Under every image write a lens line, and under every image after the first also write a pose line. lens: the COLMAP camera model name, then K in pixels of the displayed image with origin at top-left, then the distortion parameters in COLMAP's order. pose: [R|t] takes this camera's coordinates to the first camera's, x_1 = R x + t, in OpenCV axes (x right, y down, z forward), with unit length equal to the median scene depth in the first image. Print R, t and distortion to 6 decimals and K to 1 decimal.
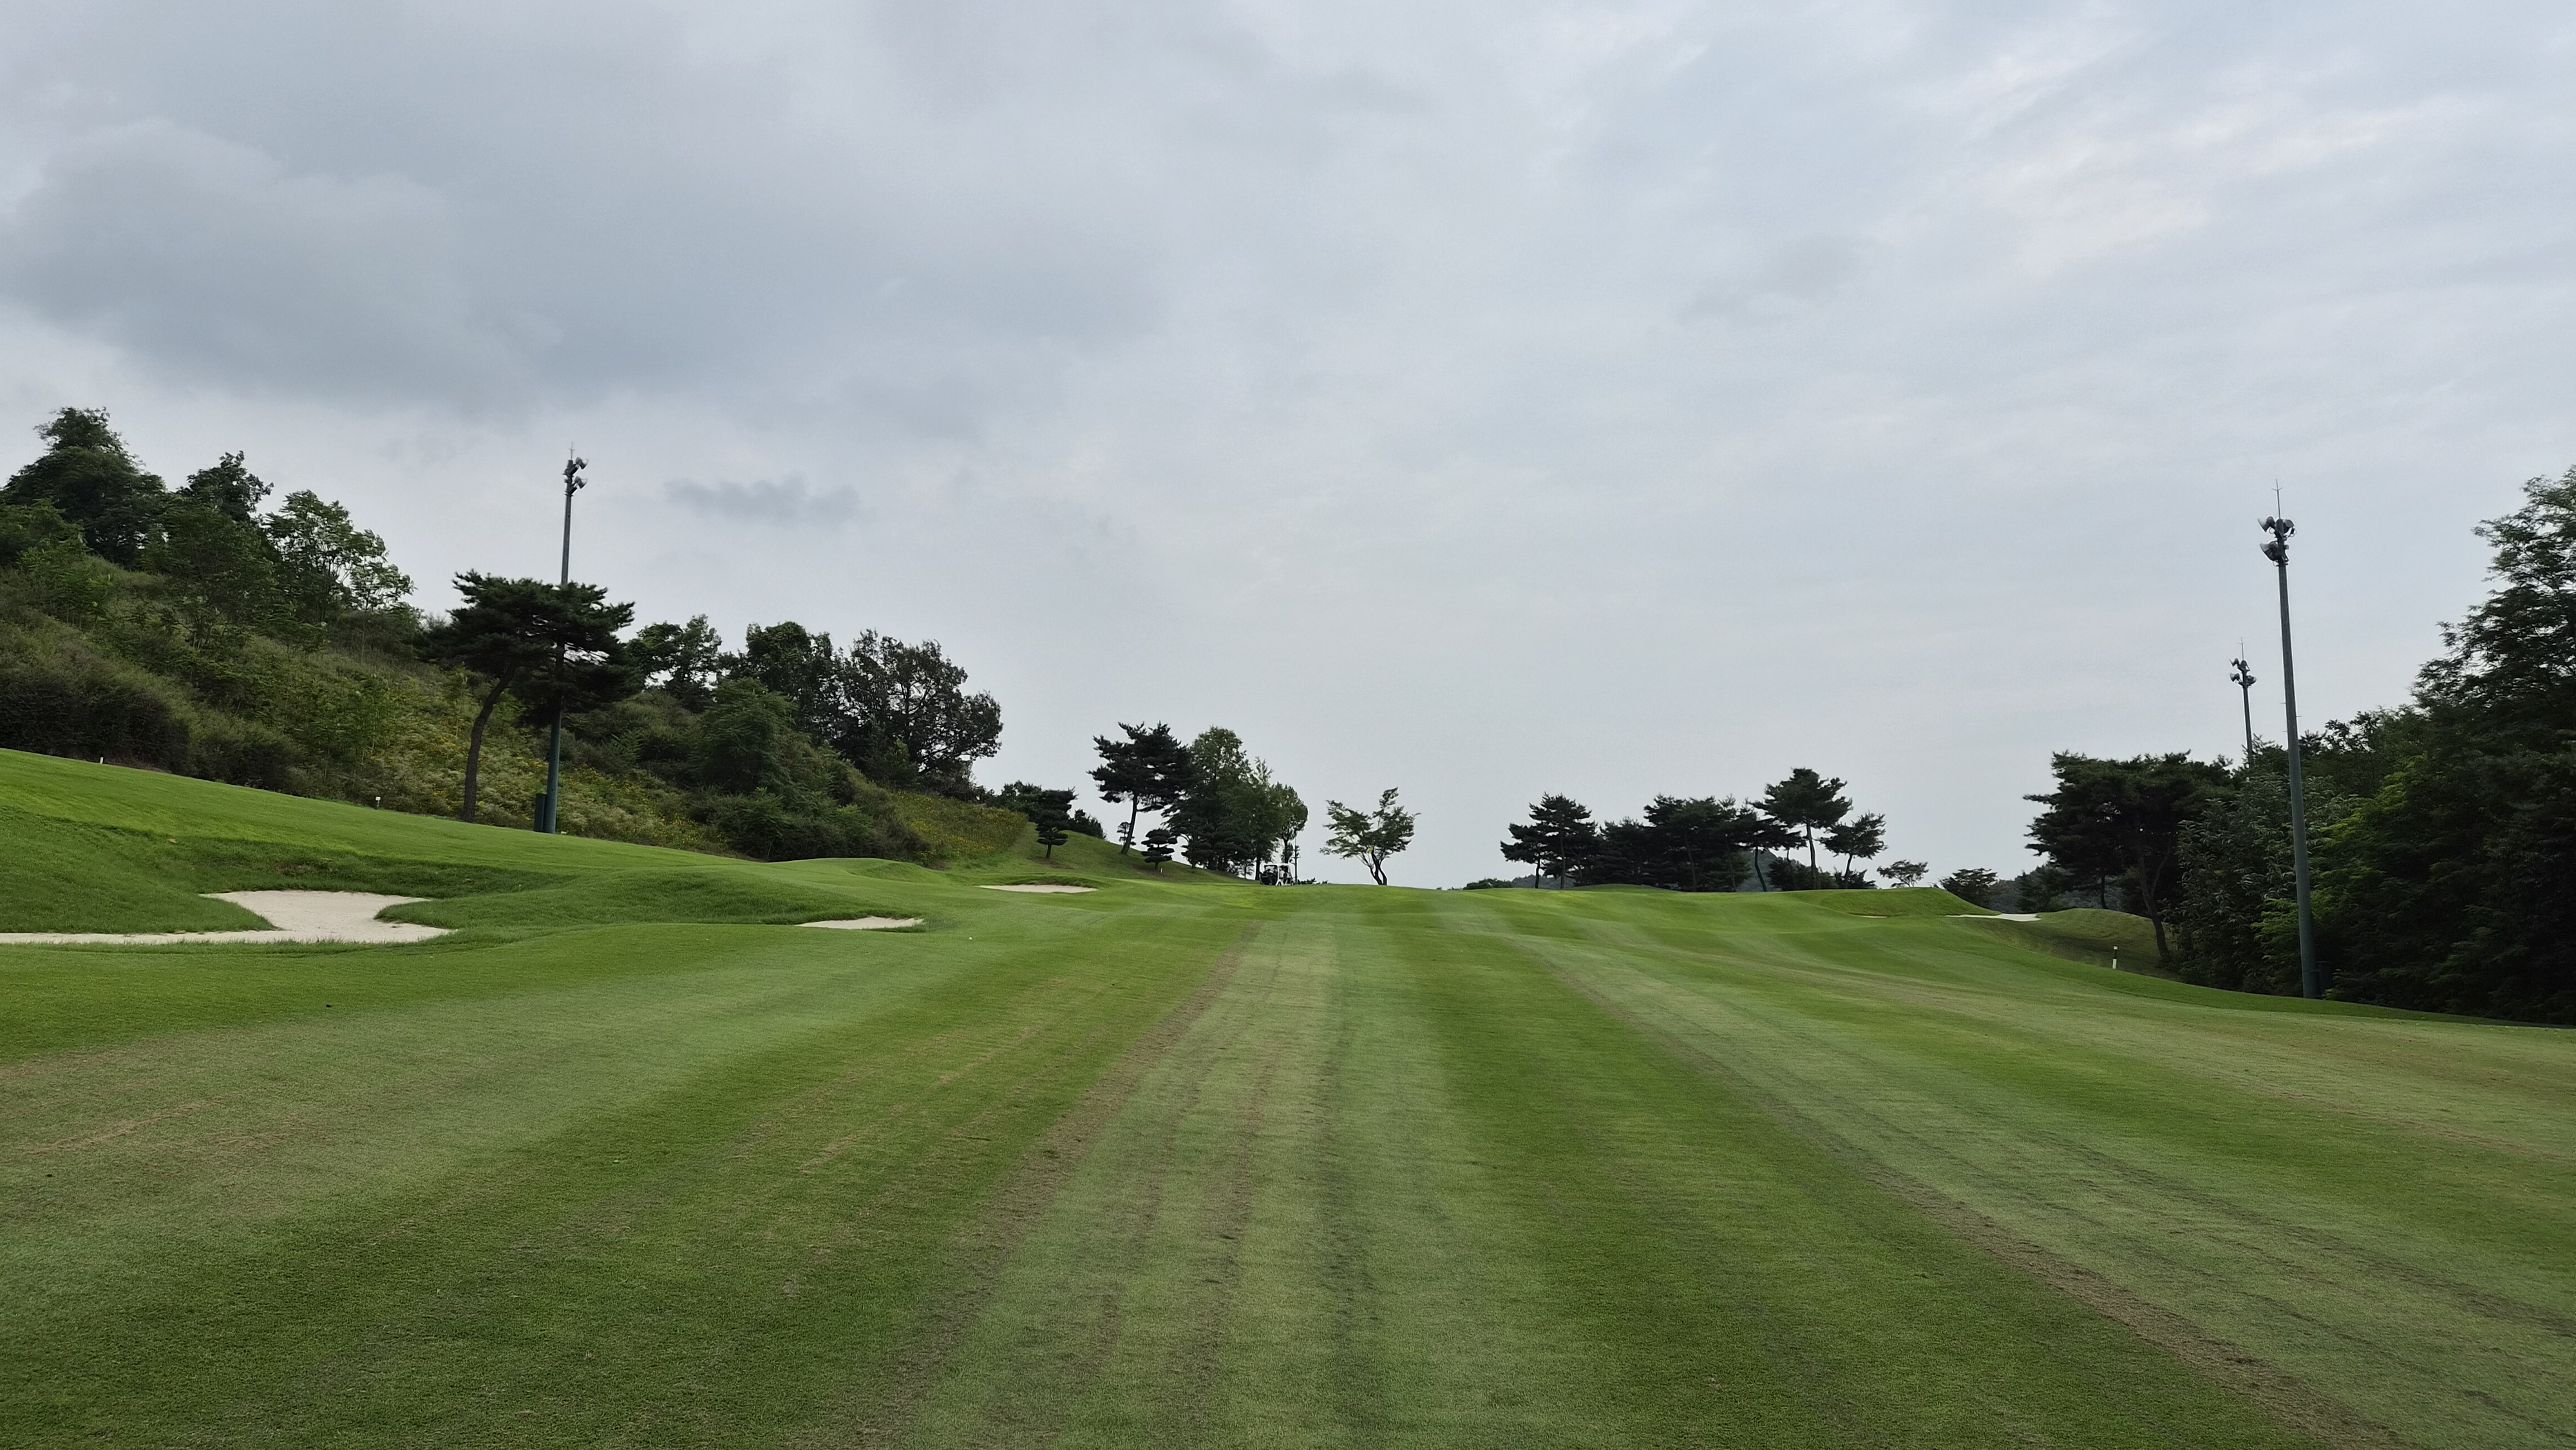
lens RADIAL K [[1781.5, 0, 1288.0], [0, 1781.5, 725.0], [0, 0, 1]] dist [0.077387, -0.002051]
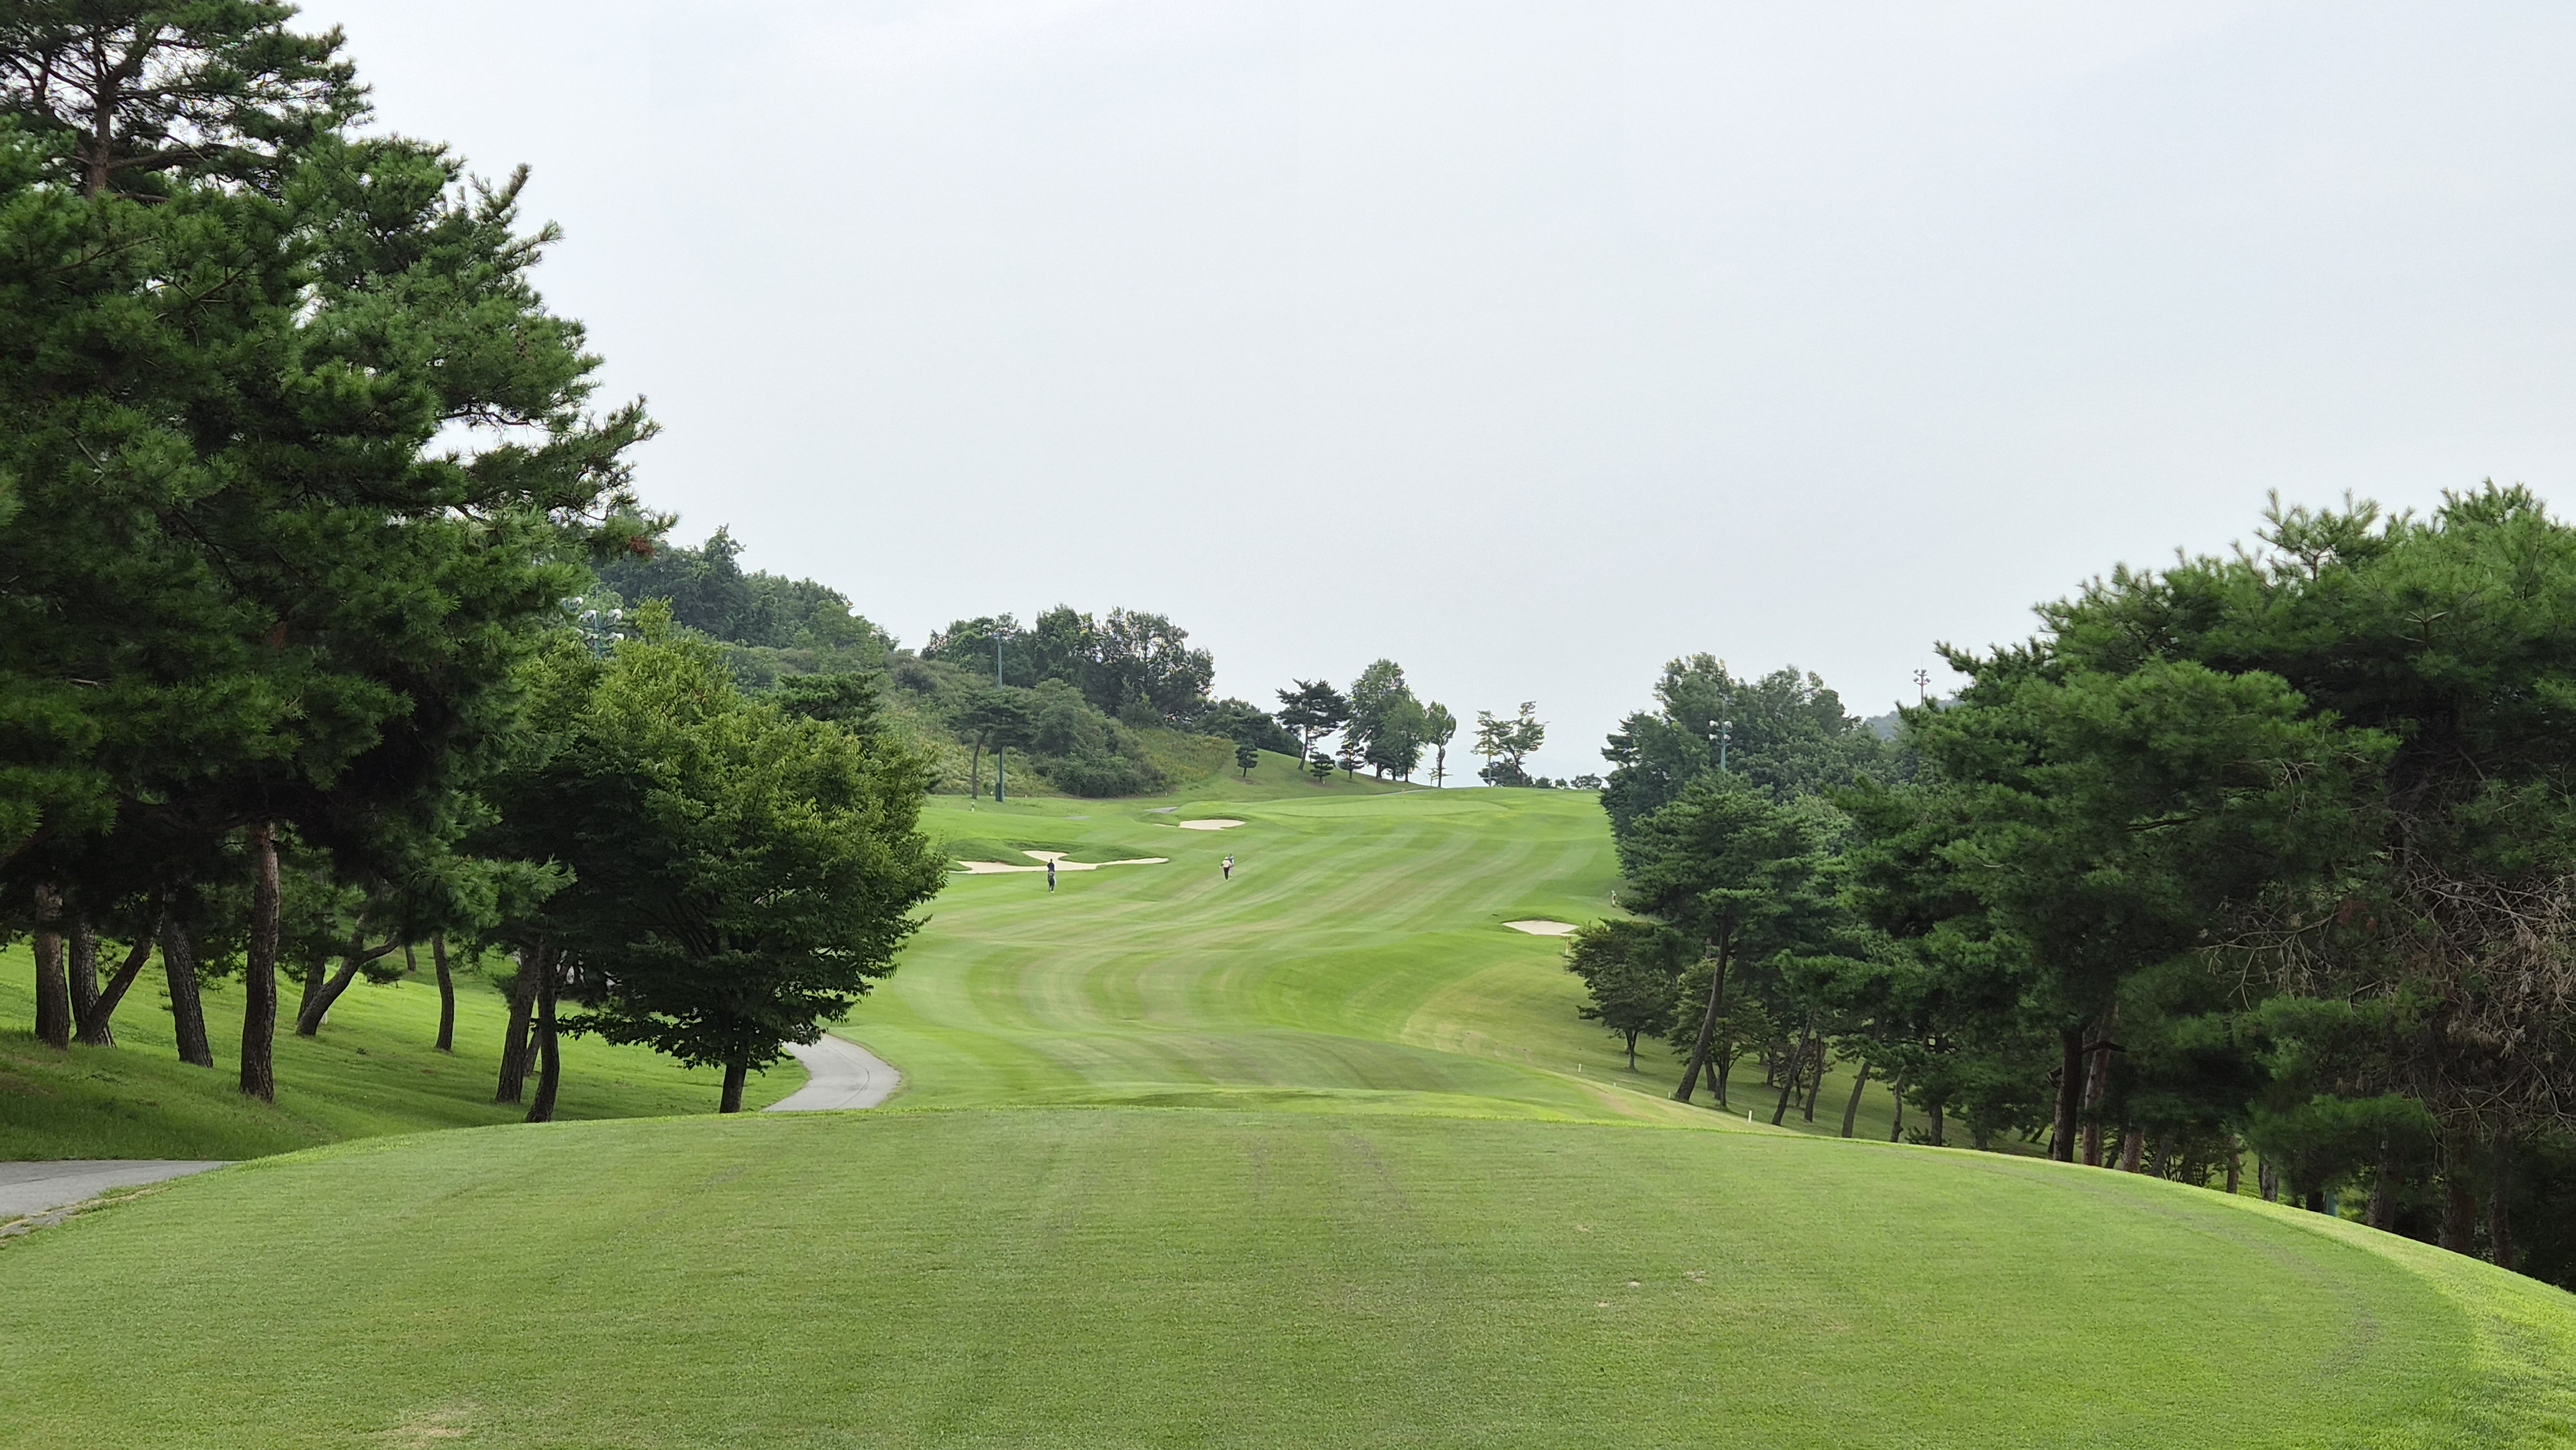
lens RADIAL K [[3465.5, 0, 1288.0], [0, 3465.5, 725.0], [0, 0, 1]] dist [-0.005984, -0.000590]
pose [[0.987192, -0.012190, -0.159070, 0.312088], [0.030313, 0.993245, 0.112003, -0.252040], [0.156630, -0.115390, 0.980893, -1.573956]]
